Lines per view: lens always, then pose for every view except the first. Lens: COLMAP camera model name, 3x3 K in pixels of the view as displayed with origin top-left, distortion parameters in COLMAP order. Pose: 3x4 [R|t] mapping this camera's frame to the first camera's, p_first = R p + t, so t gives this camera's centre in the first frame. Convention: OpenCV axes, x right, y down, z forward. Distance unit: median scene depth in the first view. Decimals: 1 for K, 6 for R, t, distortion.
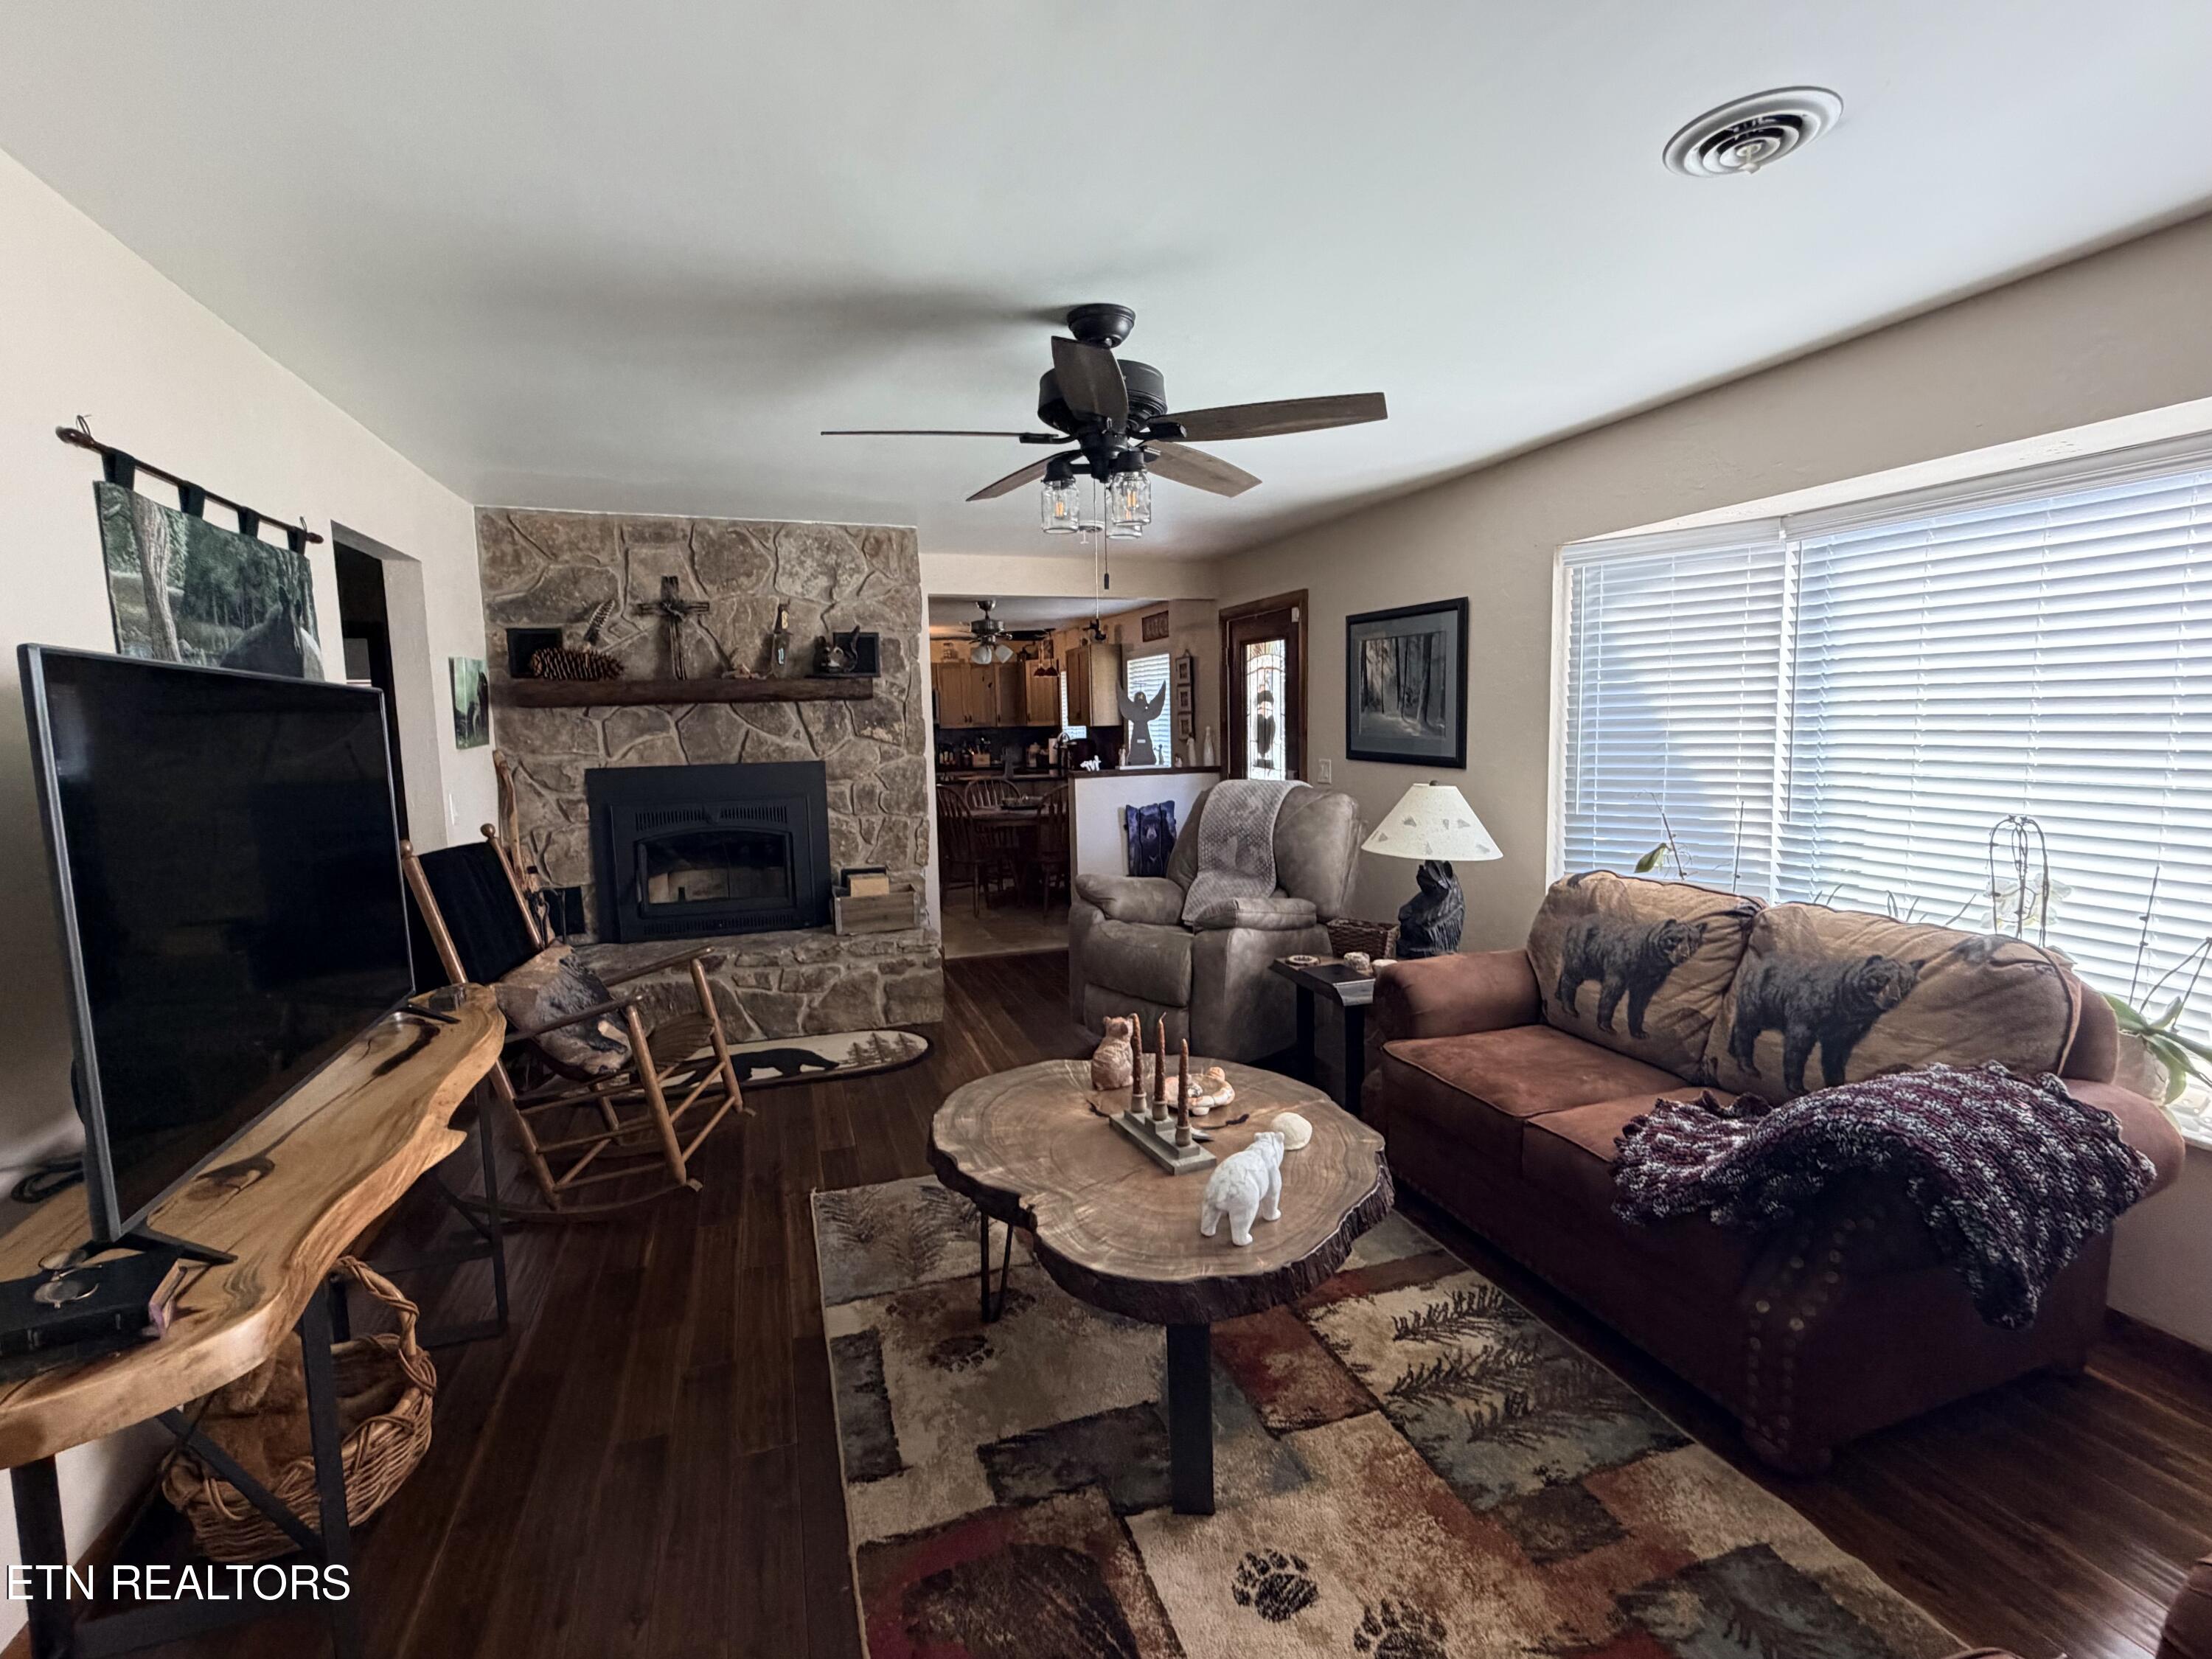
lens RADIAL K [[1016.7, 0, 1106.0], [0, 1016.7, 829.5], [0, 0, 1]] dist [0.000091, 0.000007]
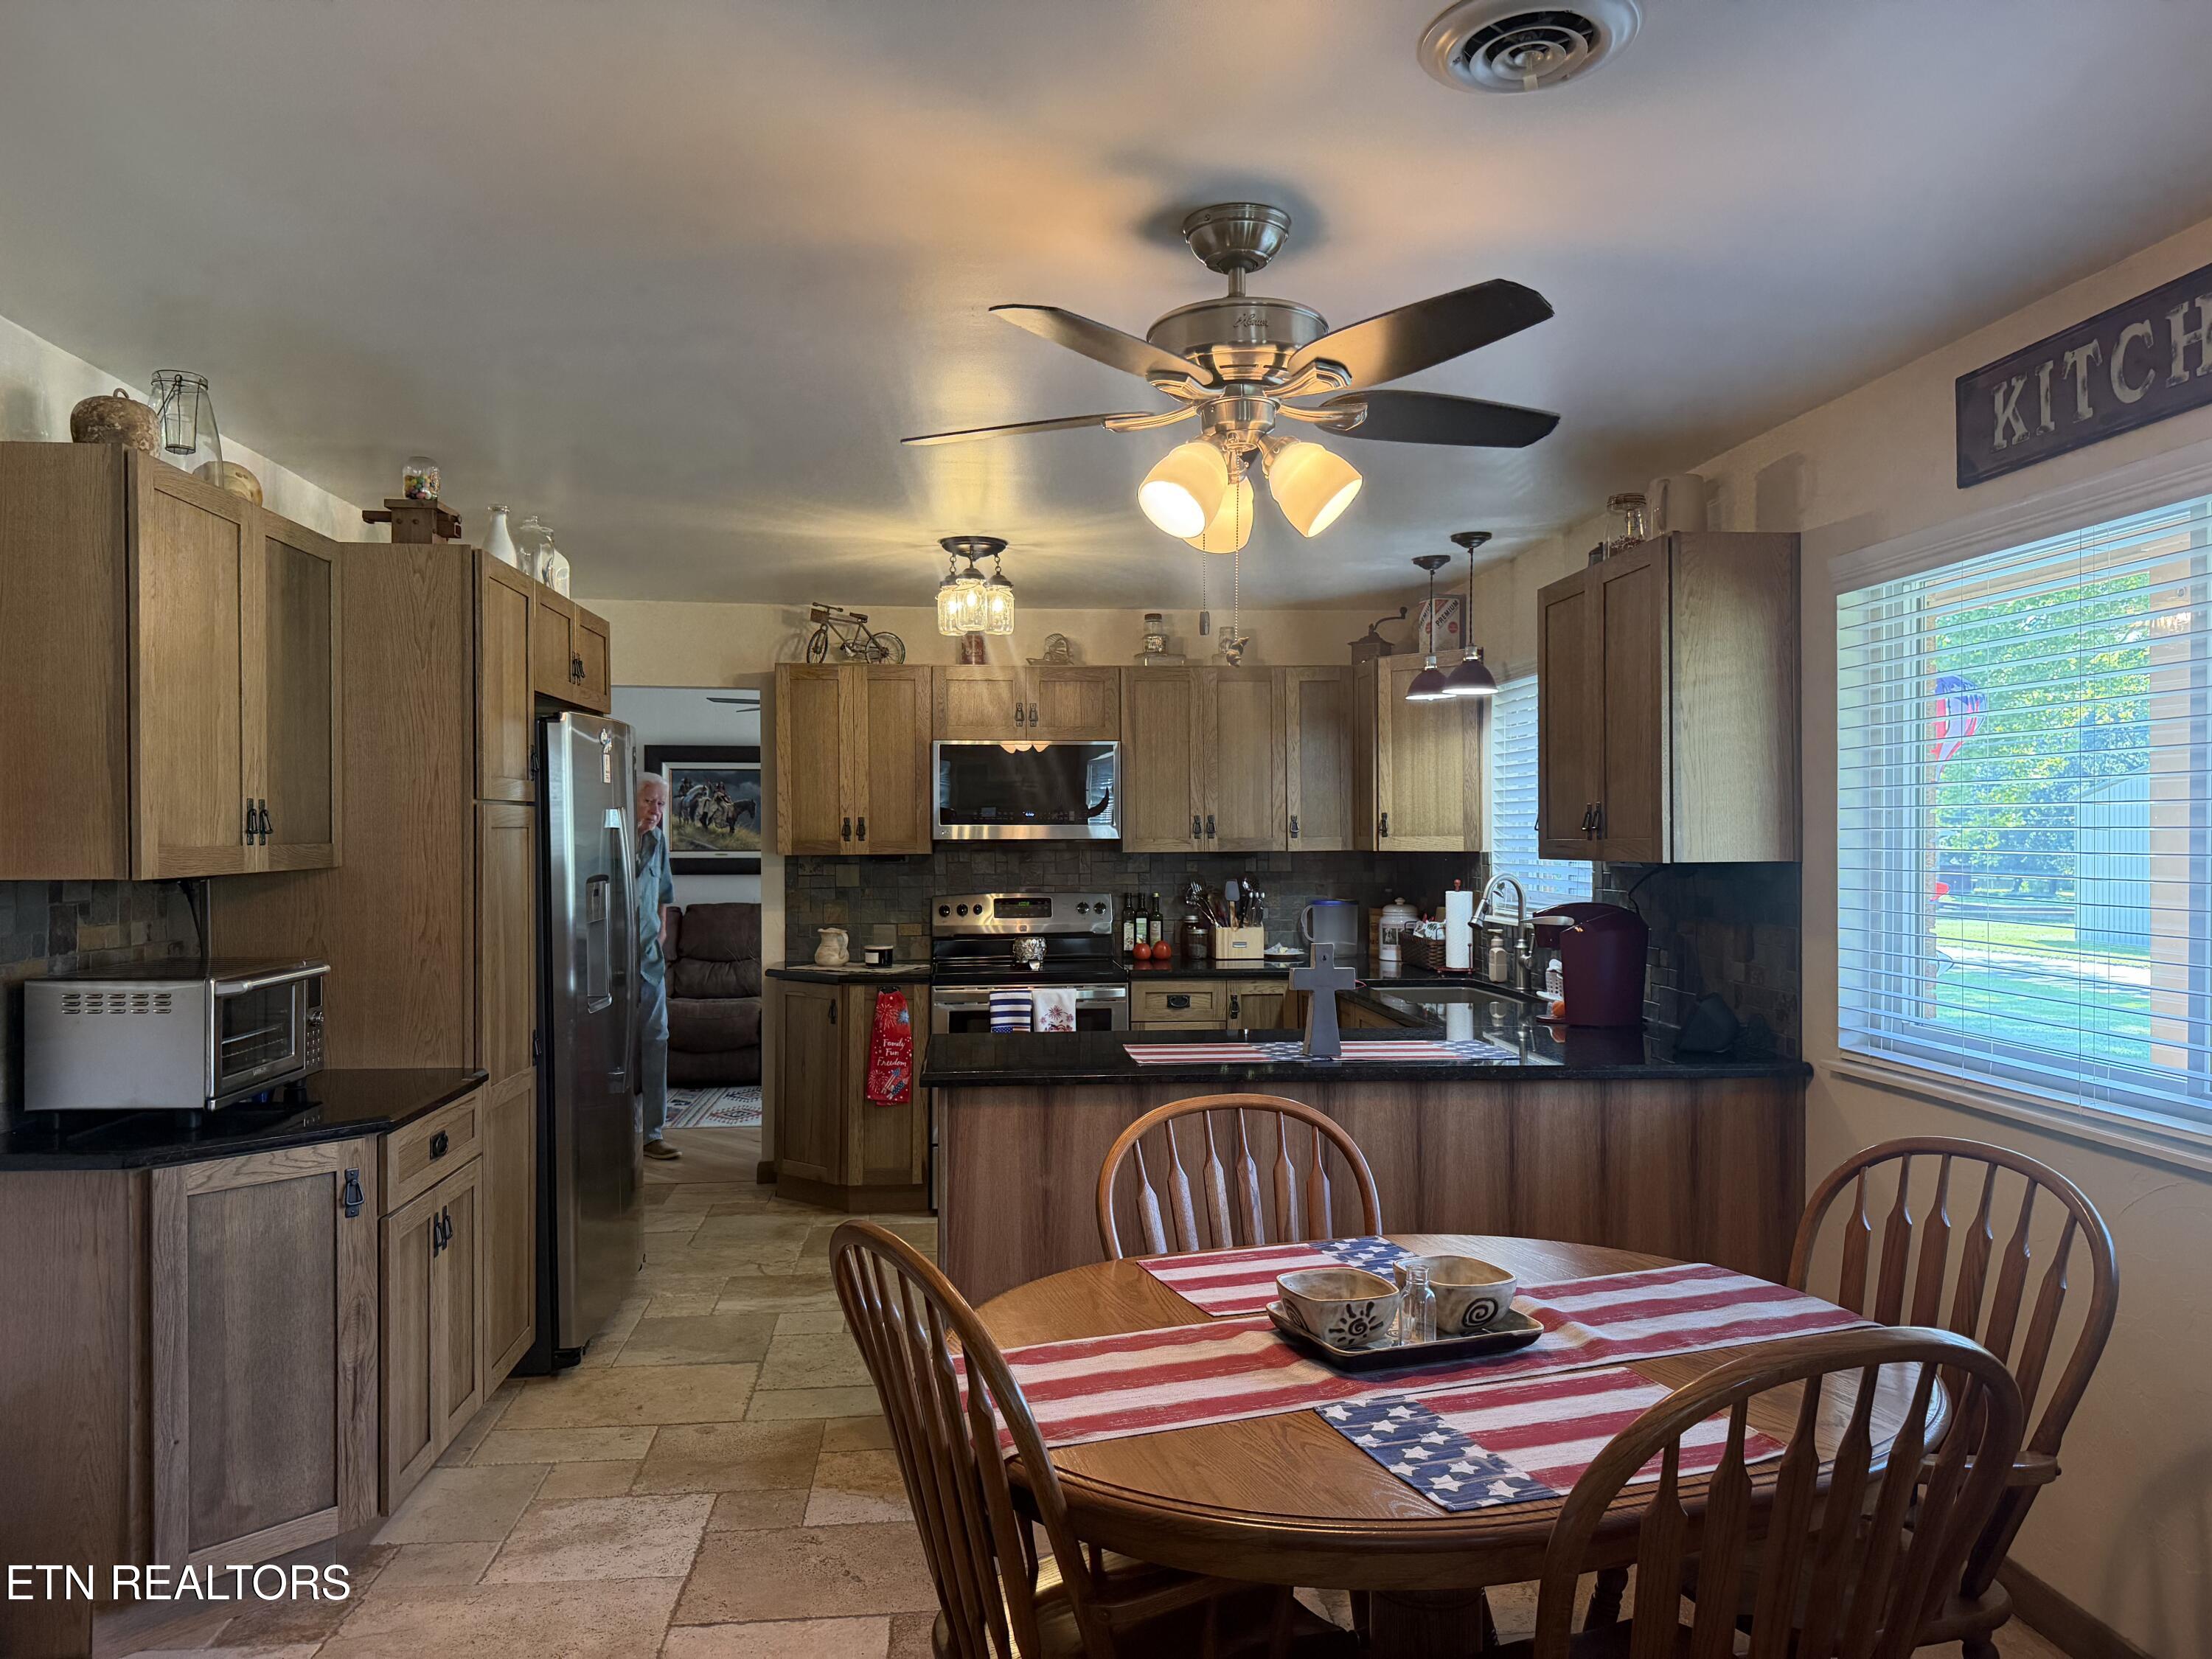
lens RADIAL K [[1511.1, 0, 1106.0], [0, 1511.1, 829.5], [0, 0, 1]] dist [0.006688, -0.000852]
pose [[0.974643, 0.016814, -0.223133, -0.054054], [-0.042051, 0.993169, -0.108842, -0.050988], [0.219779, 0.115465, 0.968692, 0.497129]]
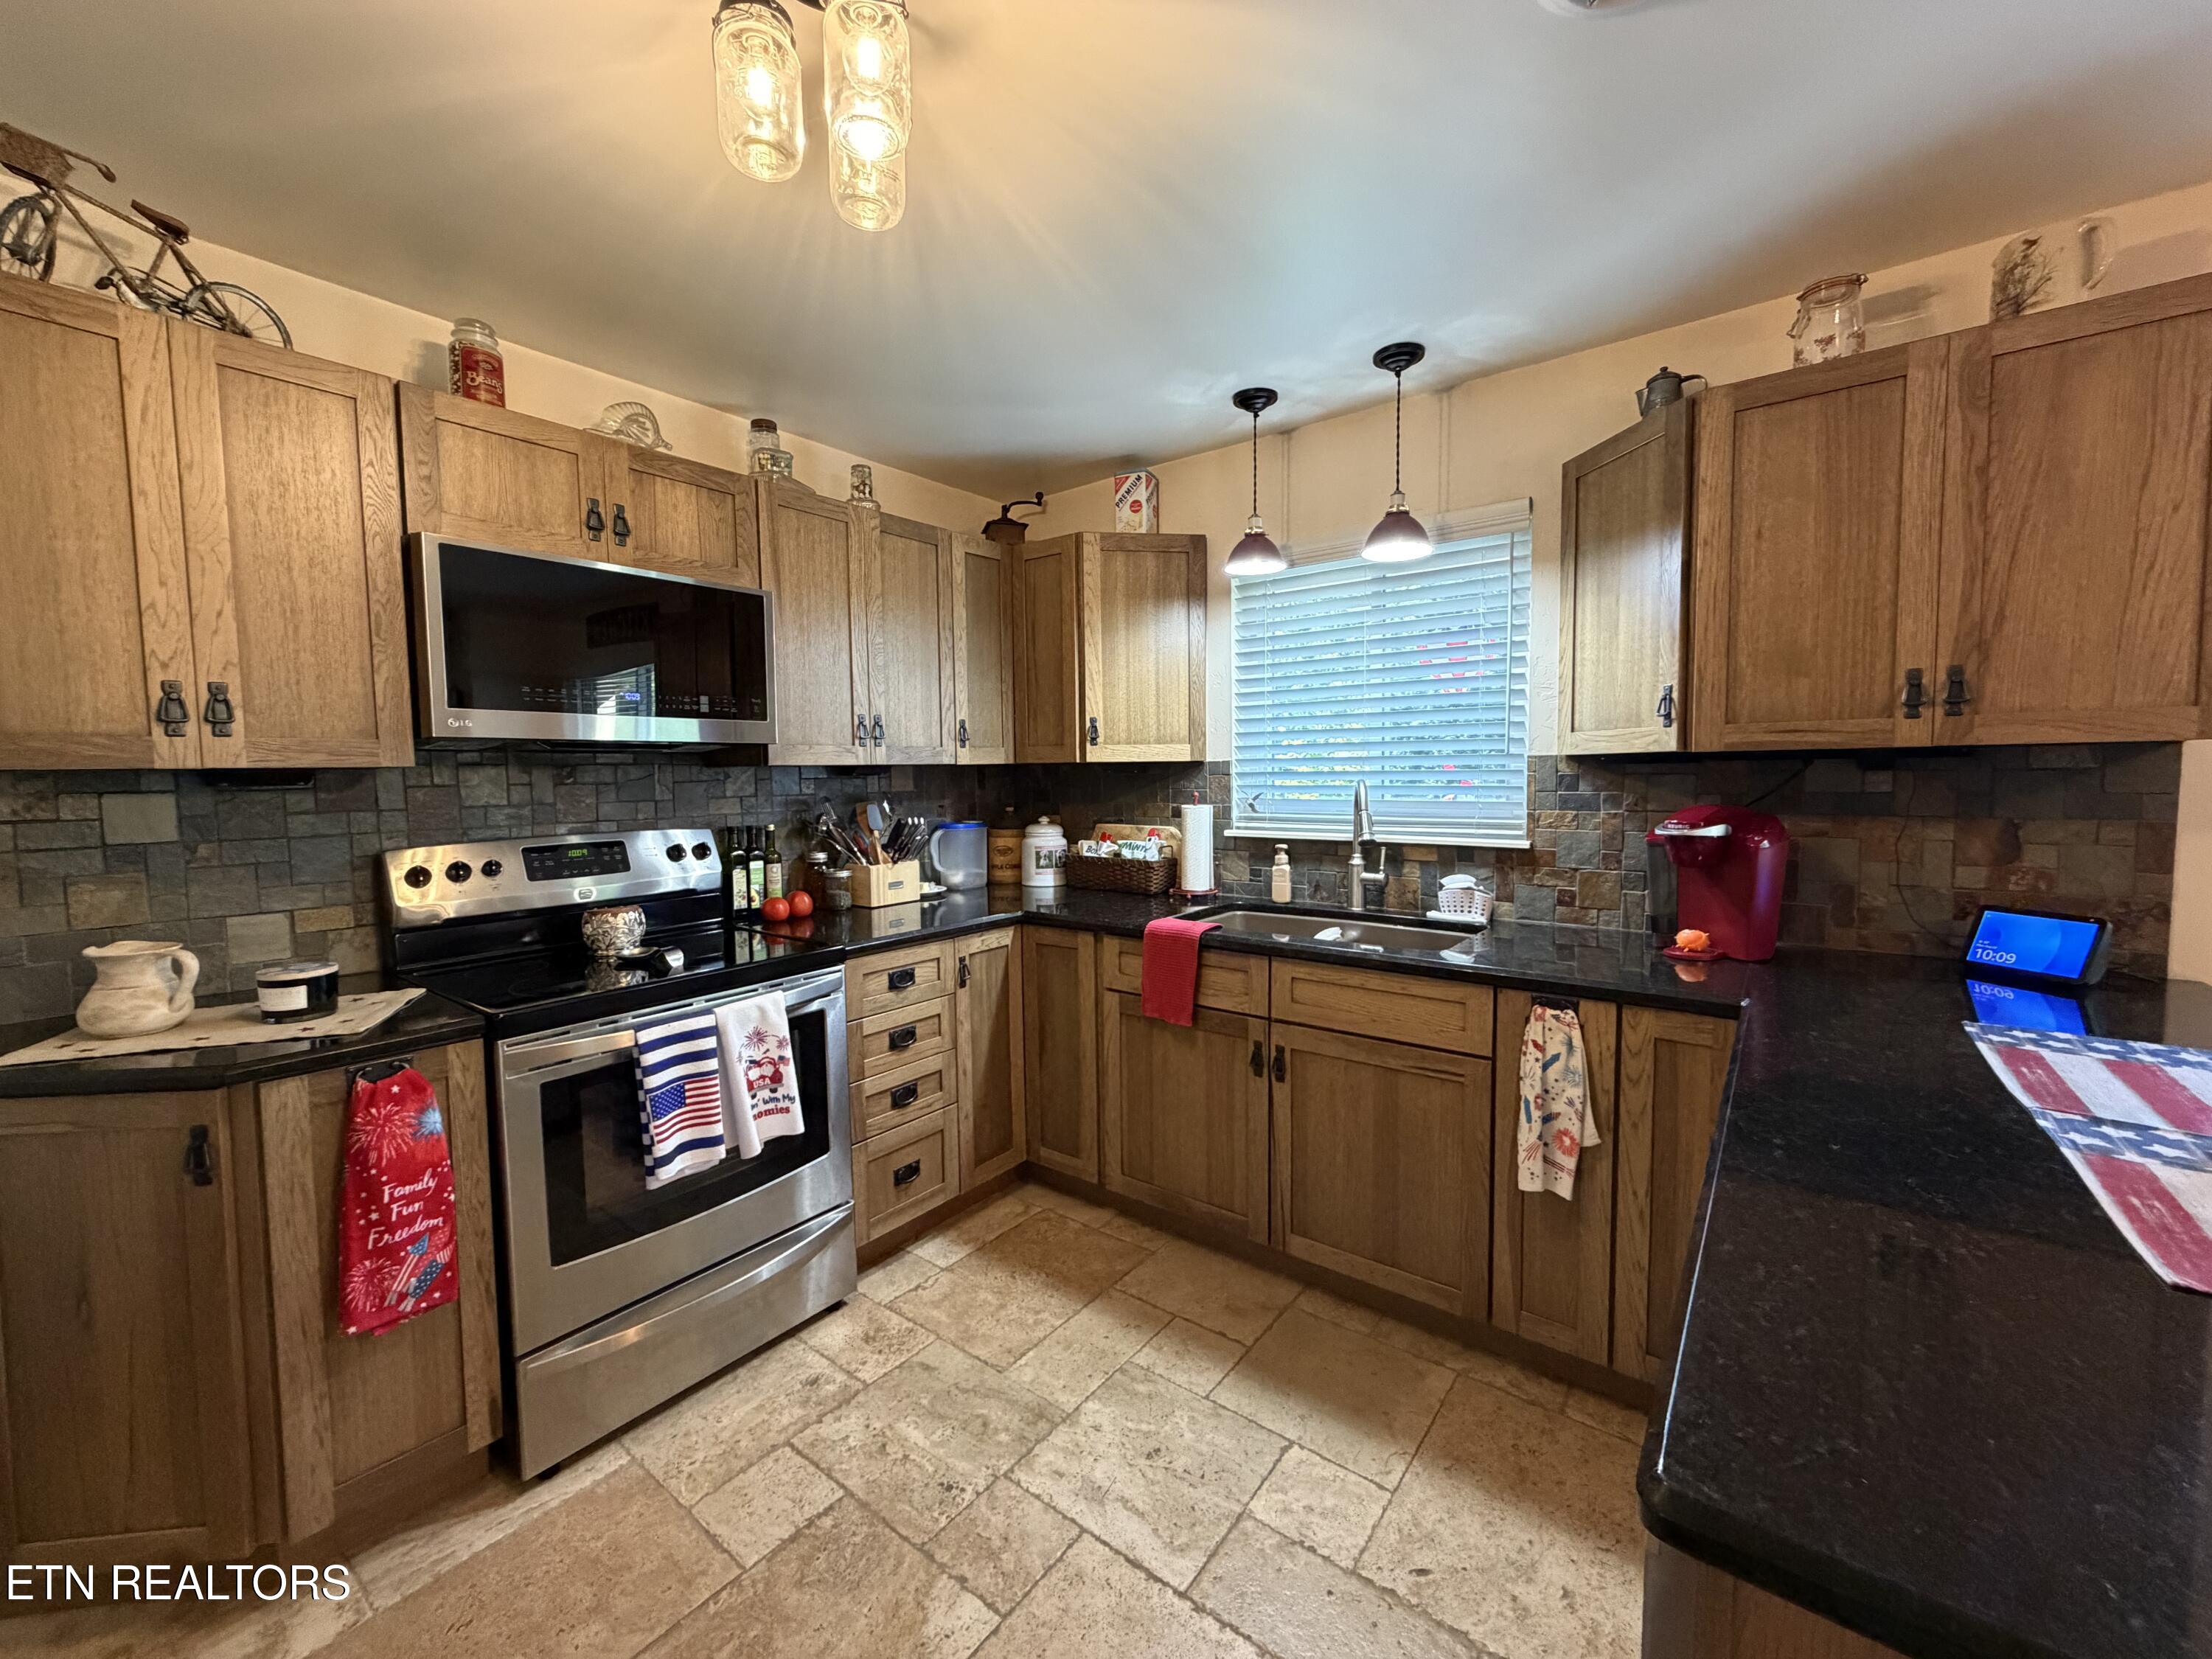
lens RADIAL K [[885.5, 0, 1106.0], [0, 885.5, 829.5], [0, 0, 1]] dist [-0.003844, -0.000338]
pose [[0.833346, -0.025310, 0.552172, -0.212825], [0.058331, 0.997400, -0.042317, -0.072601], [-0.549665, 0.067473, 0.832656, 0.796485]]
